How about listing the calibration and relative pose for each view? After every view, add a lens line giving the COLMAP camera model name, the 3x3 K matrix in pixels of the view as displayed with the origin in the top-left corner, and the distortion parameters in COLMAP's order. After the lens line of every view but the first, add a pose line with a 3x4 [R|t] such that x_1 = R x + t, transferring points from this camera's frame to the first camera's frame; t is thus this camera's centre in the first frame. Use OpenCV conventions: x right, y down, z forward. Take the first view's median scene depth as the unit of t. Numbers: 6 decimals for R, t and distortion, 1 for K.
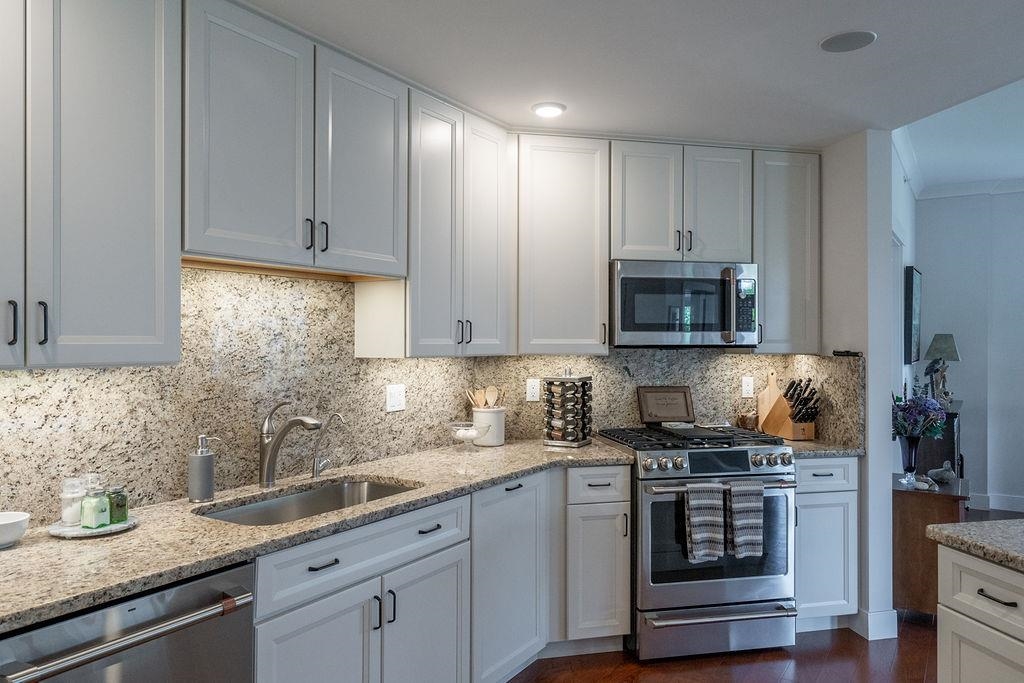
lens RADIAL K [[697.6, 0, 534.6], [0, 697.6, 341.2], [0, 0, 1]] dist [0.005936, -0.003006]
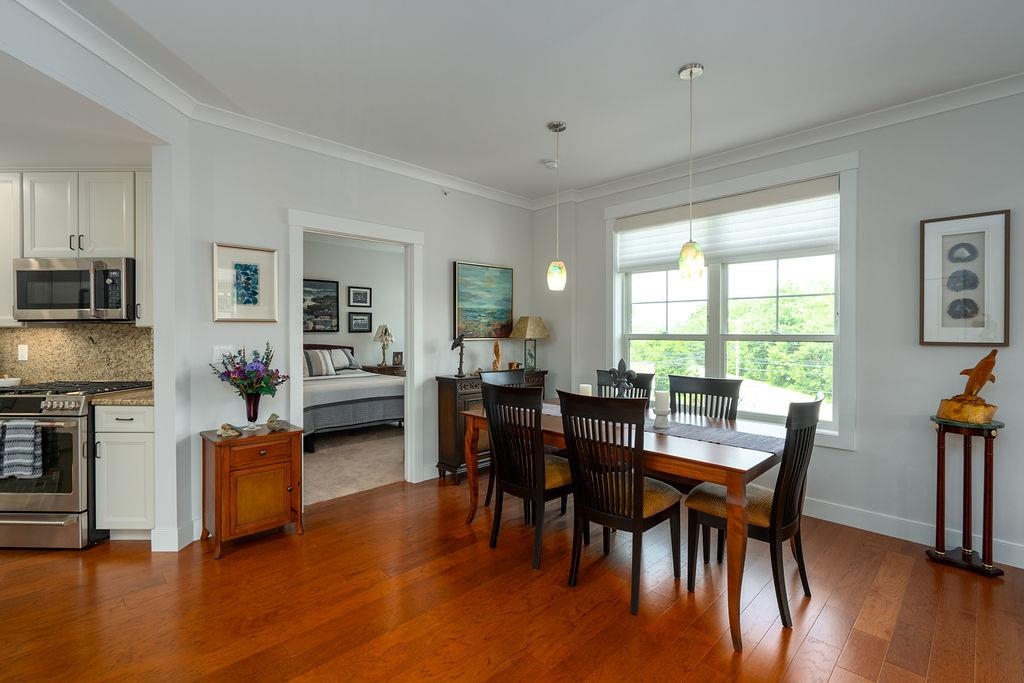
lens RADIAL K [[466.3, 0, 507.9], [0, 466.3, 338.2], [0, 0, 1]] dist [-0.002292, -0.000424]
pose [[0.970636, -0.001648, -0.240548, 1.429928], [0.003122, 0.999979, 0.005743, 0.044463], [0.240534, -0.006326, 0.970620, 0.374156]]
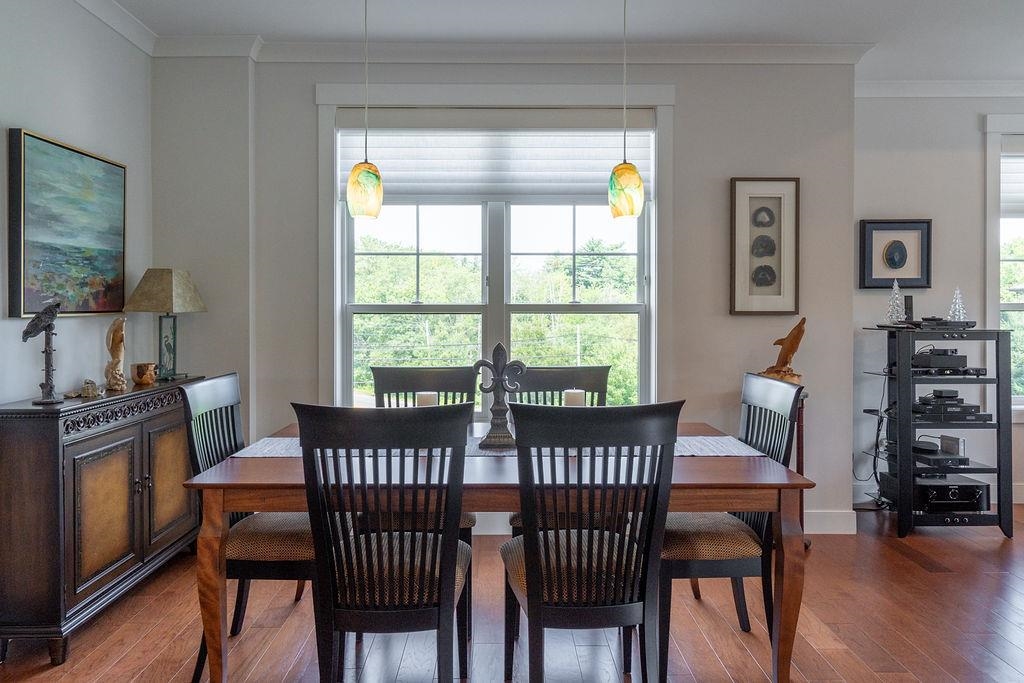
lens RADIAL K [[702.8, 0, 506.3], [0, 702.8, 315.0], [0, 0, 1]] dist [0.006007, 0.001111]
pose [[0.841280, -0.012181, 0.540463, 0.960484], [0.008085, 0.999918, 0.009953, 0.050551], [-0.540540, -0.004003, 0.841309, 0.628775]]
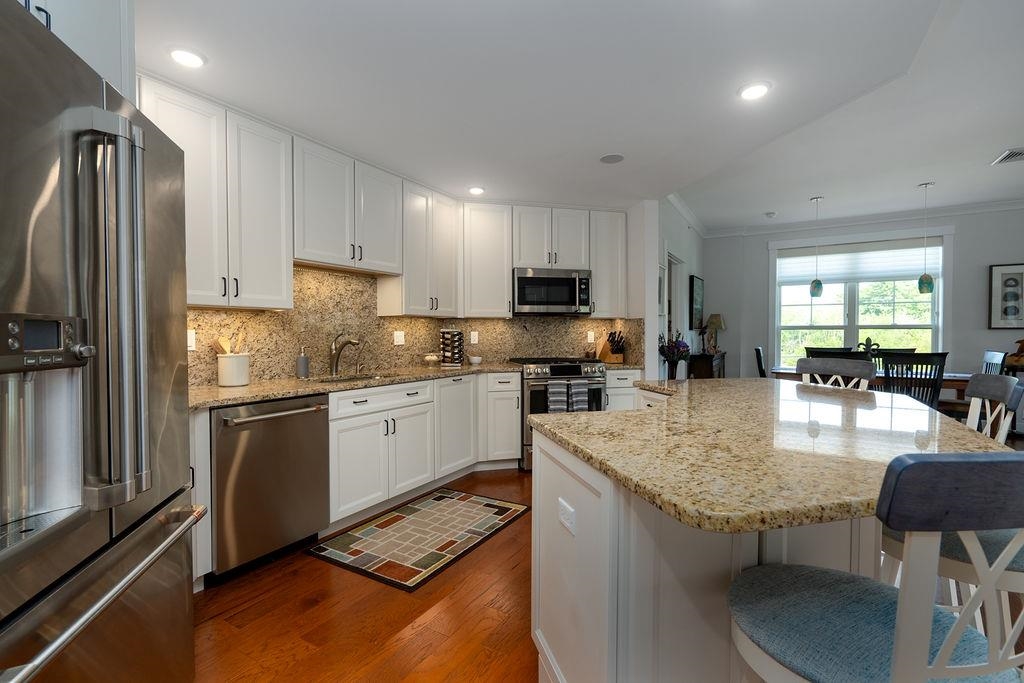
lens RADIAL K [[455.3, 0, 515.2], [0, 455.3, 341.5], [0, 0, 1]] dist [-0.000702, -0.000079]
pose [[0.999890, -0.007248, 0.012920, 0.110210], [0.007030, 0.999833, 0.016847, 0.071861], [-0.013040, -0.016754, 0.999775, -0.284043]]
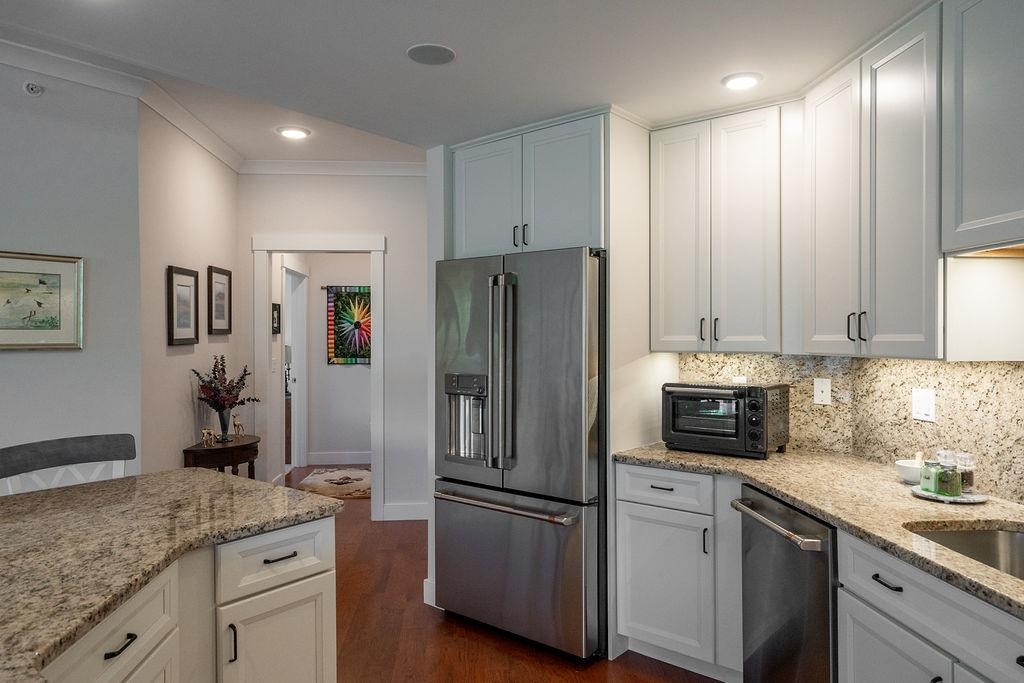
lens RADIAL K [[667.4, 0, 512.0], [0, 667.4, 341.5], [0, 0, 1]] dist [0.003183, 0.000224]
pose [[-0.805345, 0.000112, -0.592807, 0.395221], [-0.001146, 0.999998, 0.001747, 0.002110], [0.592806, 0.002086, -0.805343, 0.910879]]
